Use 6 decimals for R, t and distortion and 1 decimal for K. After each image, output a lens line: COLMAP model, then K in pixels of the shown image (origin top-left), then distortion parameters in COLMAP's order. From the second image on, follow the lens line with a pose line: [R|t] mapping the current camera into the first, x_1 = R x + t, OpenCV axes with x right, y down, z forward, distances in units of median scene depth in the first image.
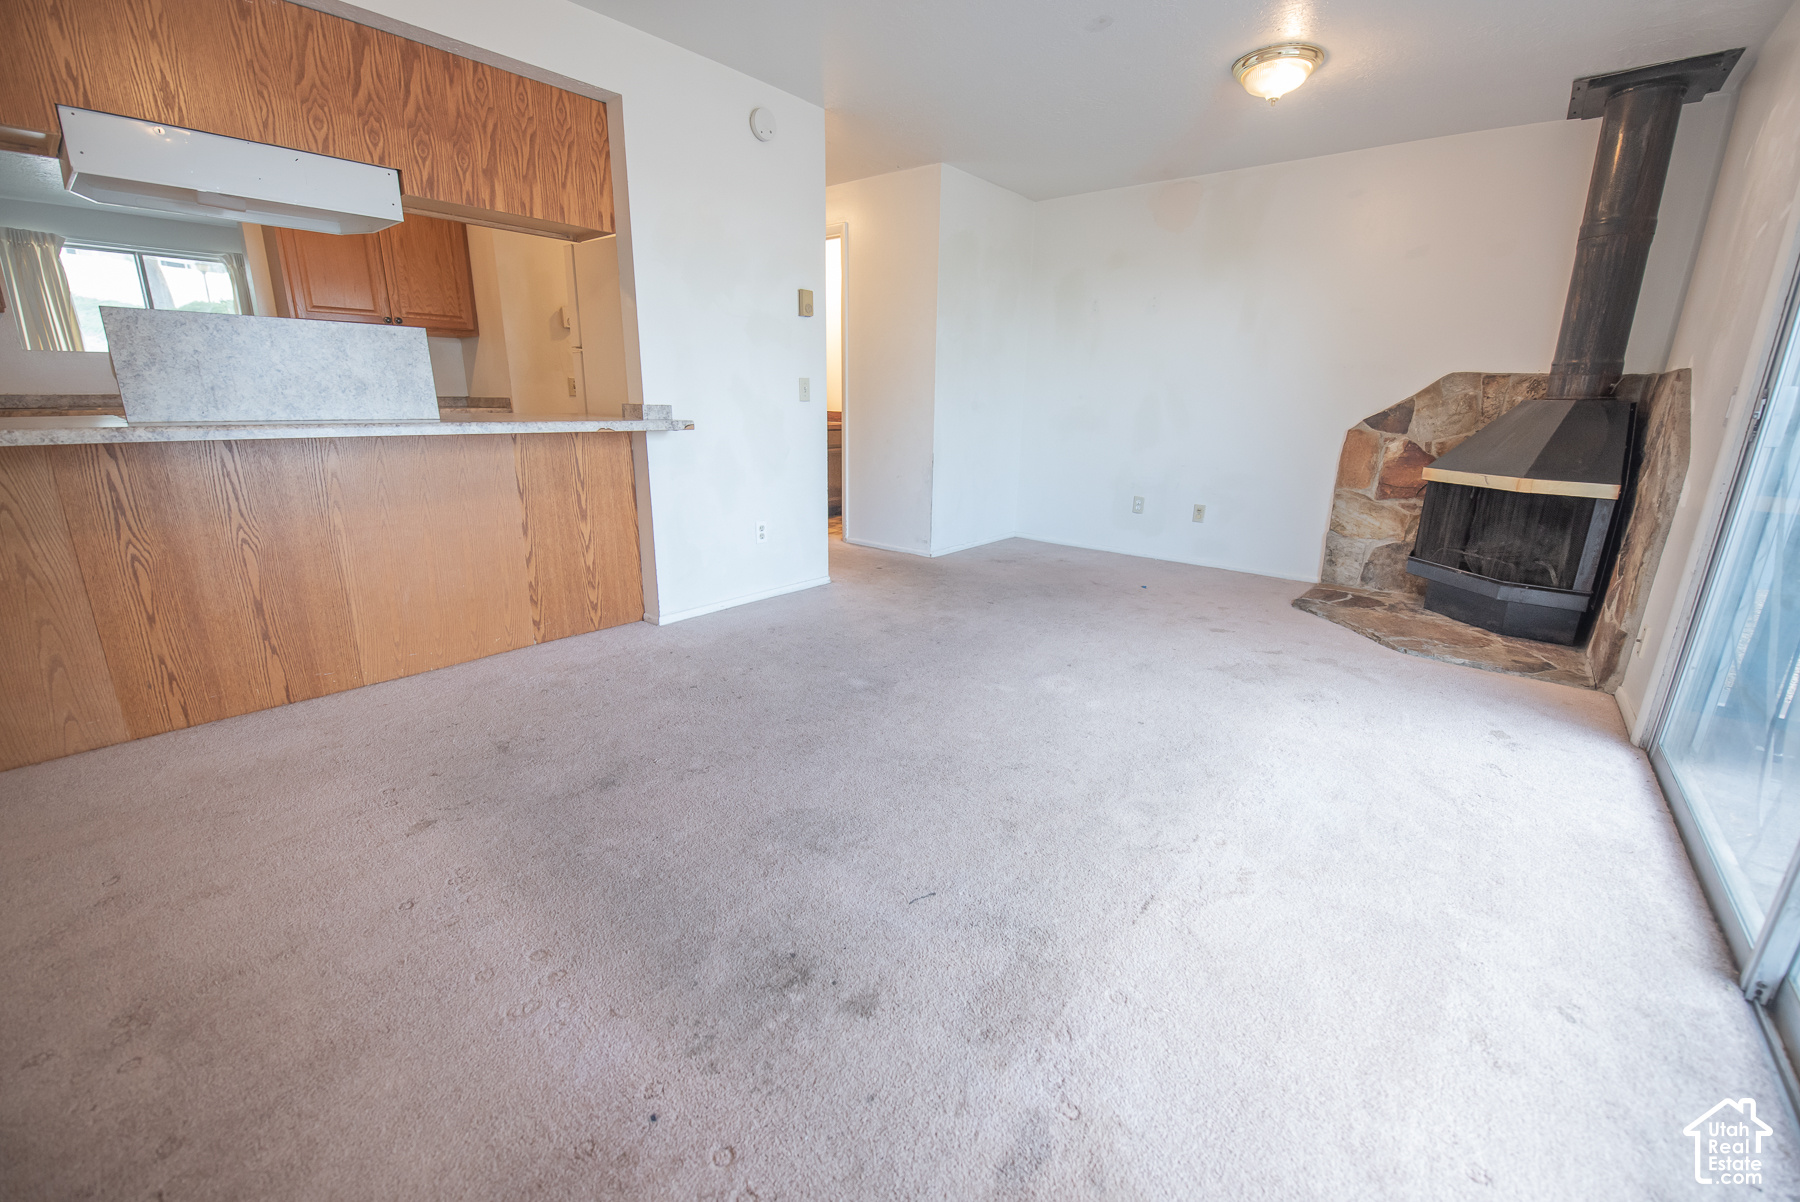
lens RADIAL K [[716.2, 0, 904.4], [0, 716.2, 603.4], [0, 0, 1]] dist [-0.018411, -0.000804]
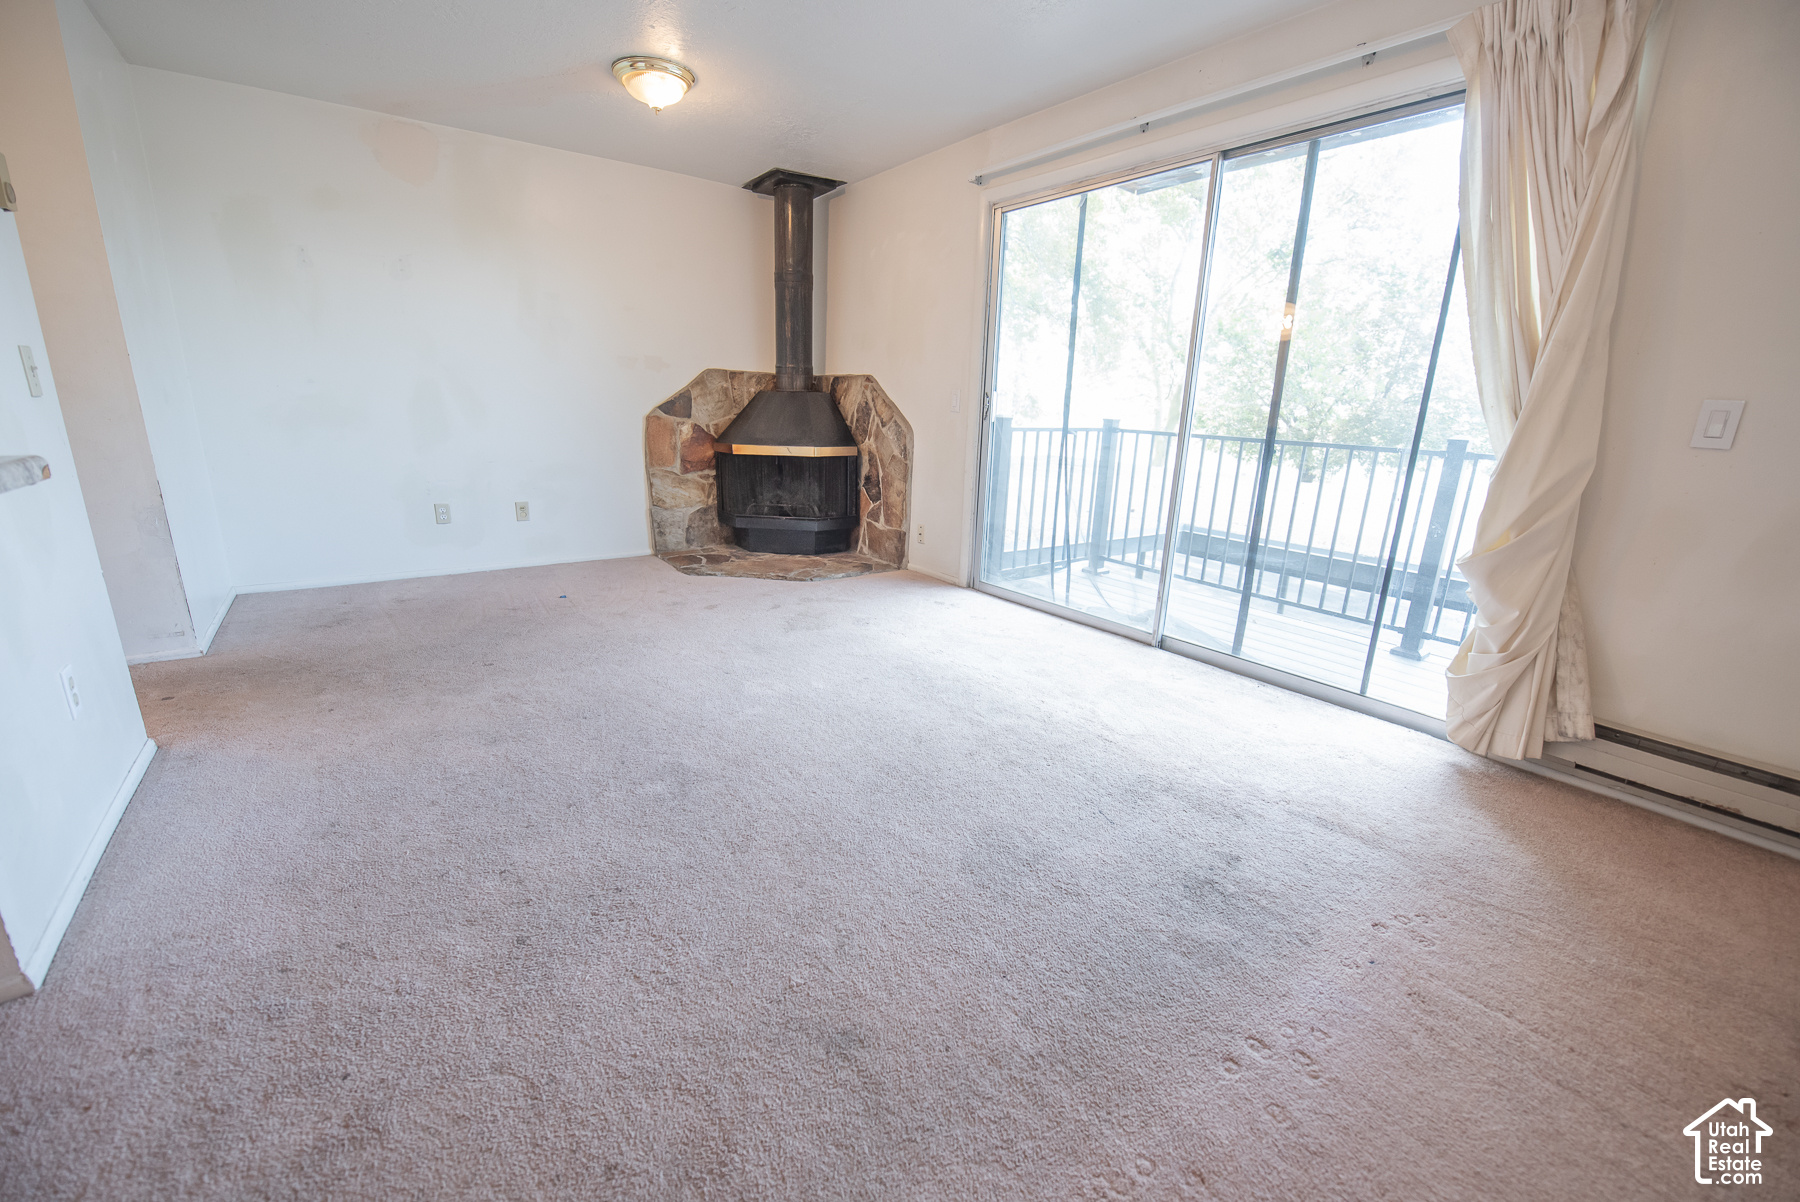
lens RADIAL K [[716.2, 0, 904.4], [0, 716.2, 603.4], [0, 0, 1]] dist [-0.018411, -0.000804]
pose [[0.241800, -0.271323, 0.931620, -0.566371], [0.238160, 0.947337, 0.214086, -0.147398], [-0.940645, 0.170108, 0.293684, 0.455271]]
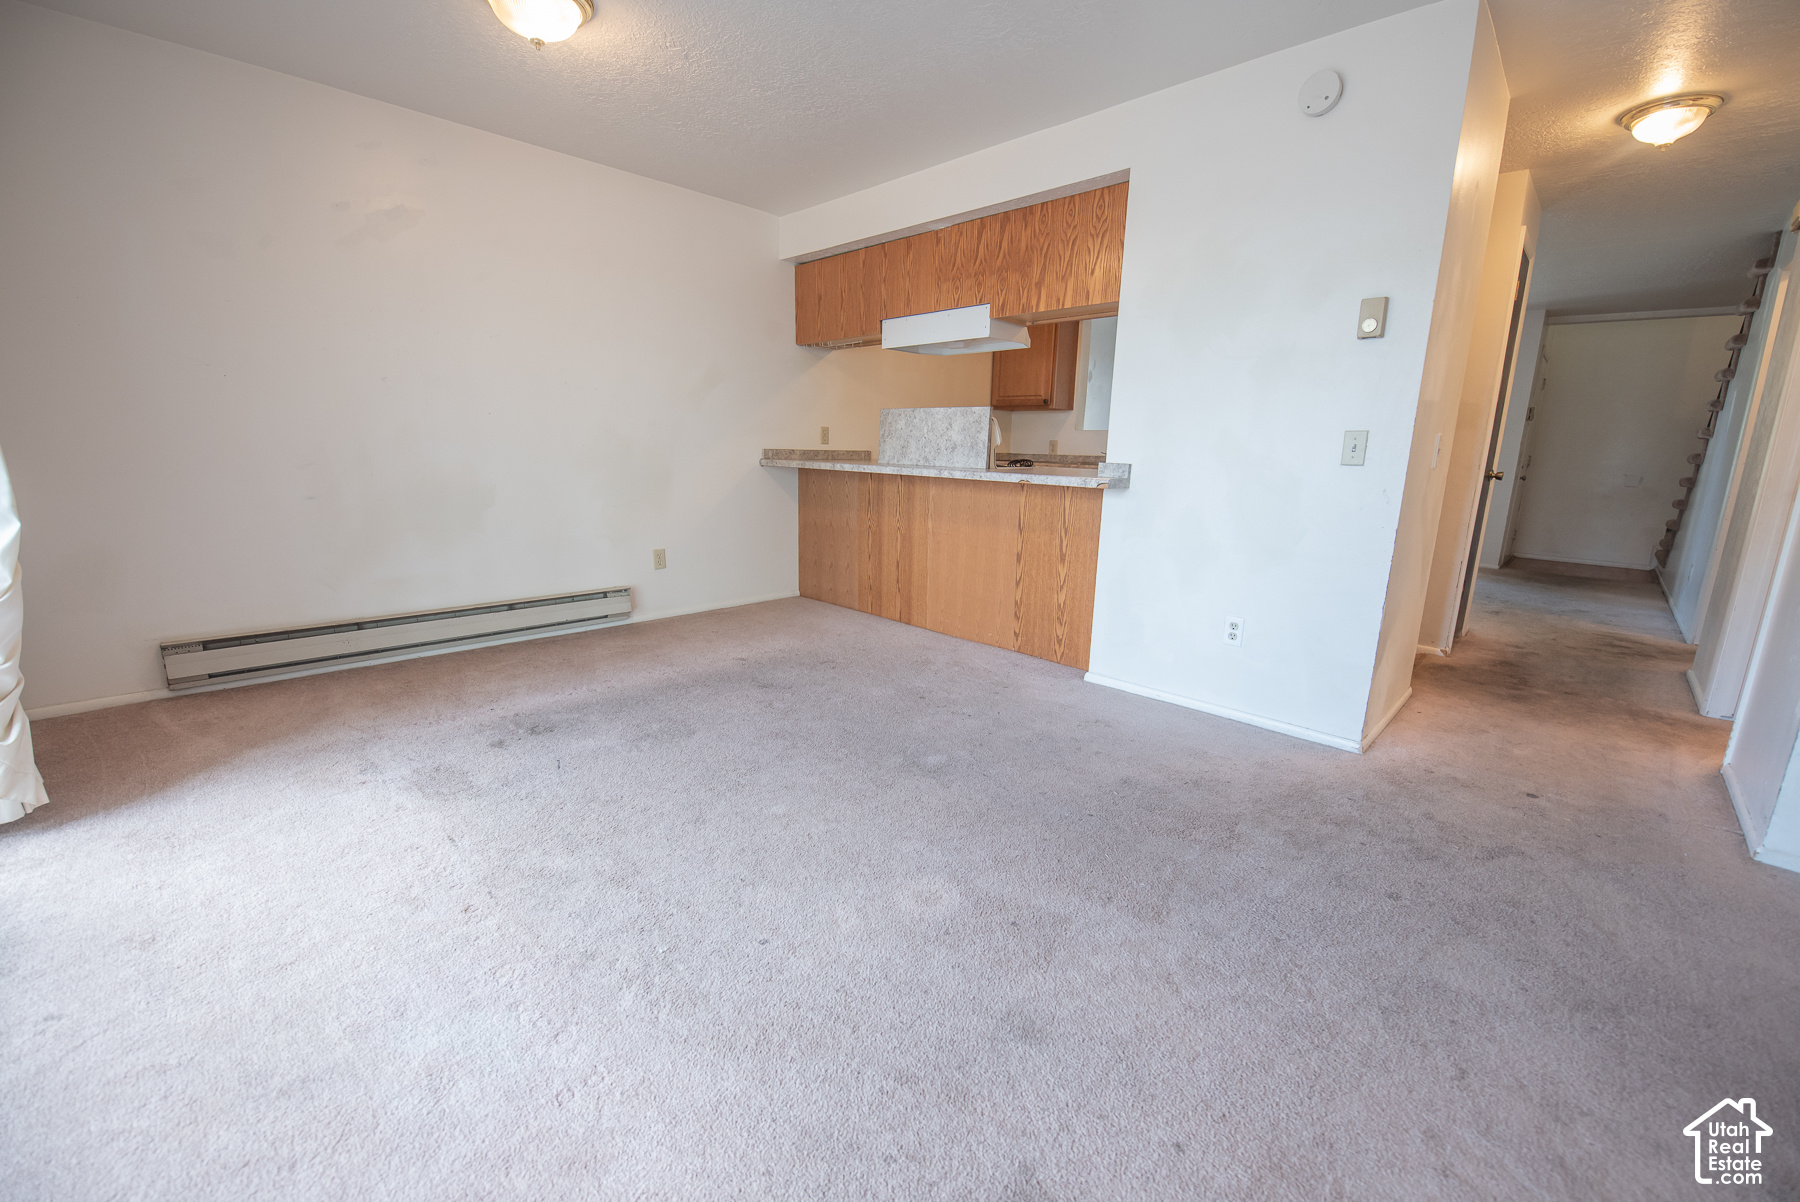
lens RADIAL K [[723.5, 0, 905.0], [0, 723.5, 600.8], [0, 0, 1]] dist [-0.008011, -0.000378]
pose [[-0.088739, 0.187518, -0.978244, 0.707077], [-0.295377, 0.932987, 0.205637, -0.225339], [0.951251, 0.307199, -0.027403, 0.827305]]
